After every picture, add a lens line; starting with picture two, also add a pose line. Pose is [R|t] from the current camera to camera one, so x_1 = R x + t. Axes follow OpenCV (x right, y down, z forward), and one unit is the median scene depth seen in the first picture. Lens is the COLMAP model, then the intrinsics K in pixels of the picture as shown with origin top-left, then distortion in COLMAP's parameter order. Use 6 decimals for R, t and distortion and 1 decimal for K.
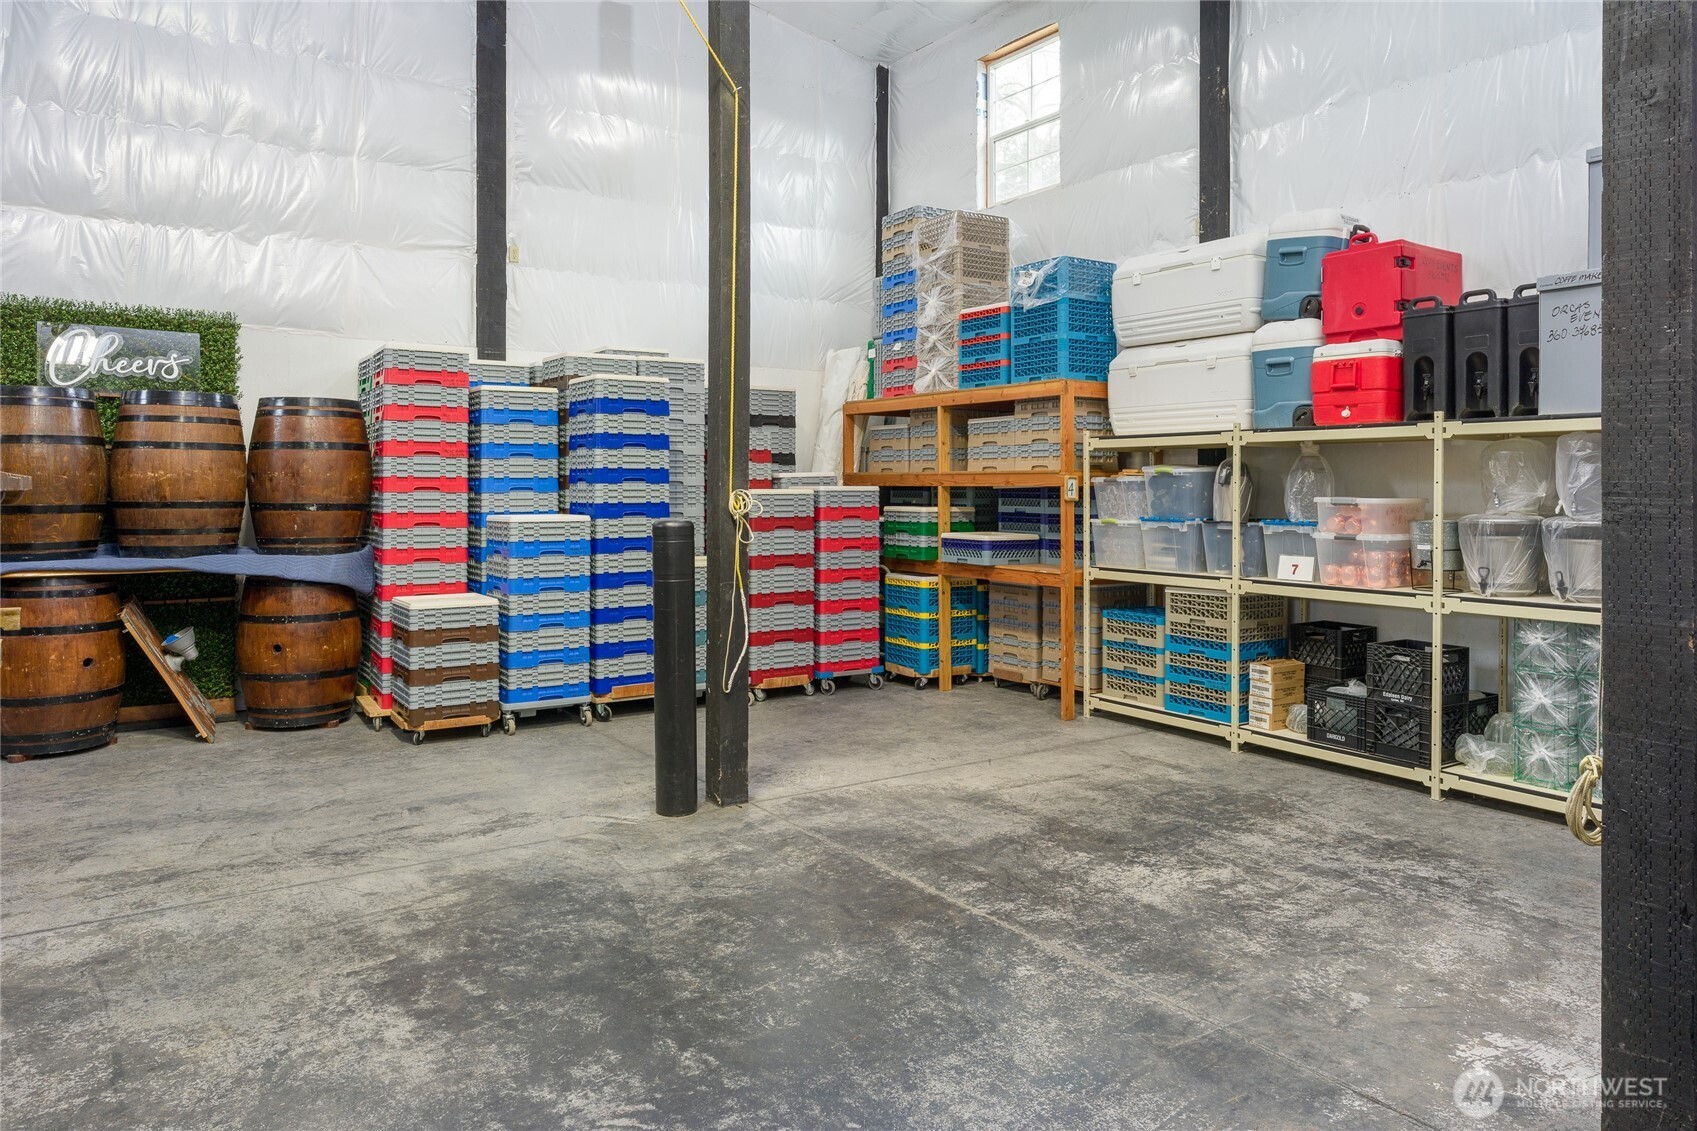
lens RADIAL K [[1118.3, 0, 851.7], [0, 1118.3, 488.5], [0, 0, 1]] dist [-0.002407, -0.003090]
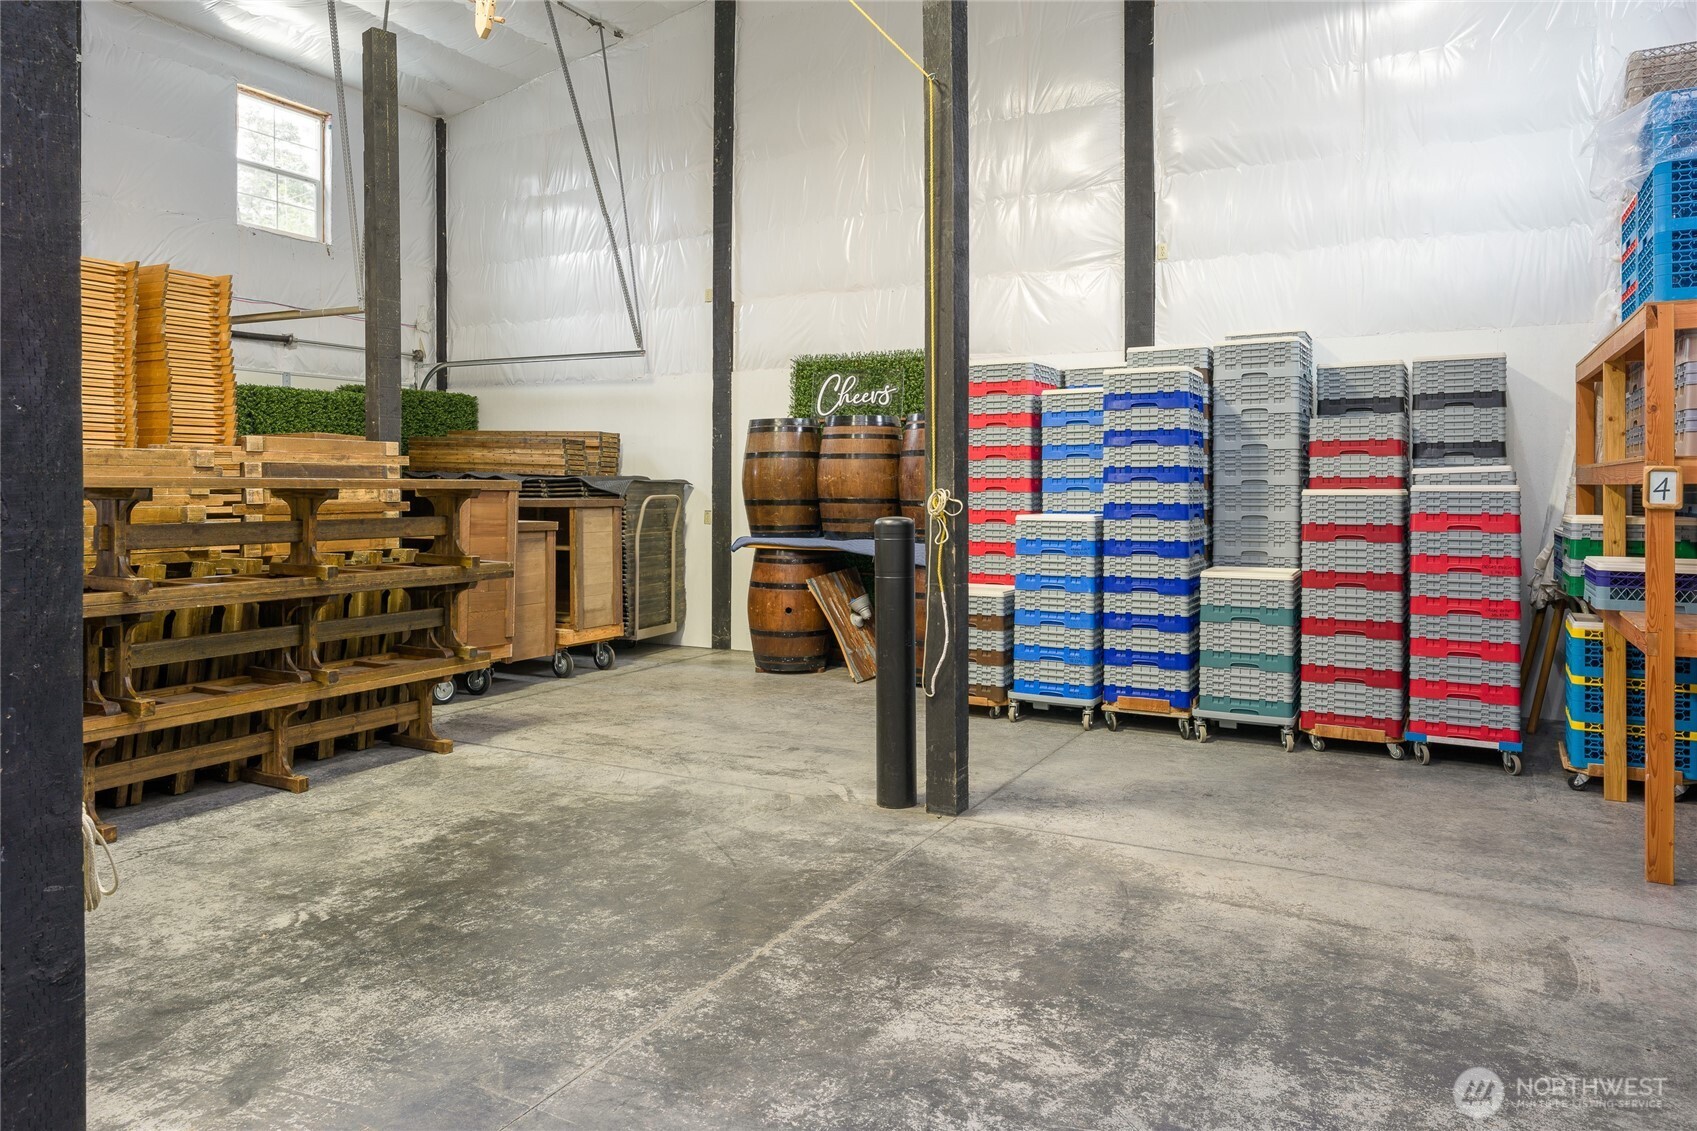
lens RADIAL K [[1118.3, 0, 851.7], [0, 1118.3, 488.5], [0, 0, 1]] dist [-0.002407, -0.003090]
pose [[0.453339, -0.000520, -0.891338, 0.864724], [-0.001000, 0.999999, -0.001092, 0.002342], [0.891338, 0.001387, 0.453338, 0.588473]]
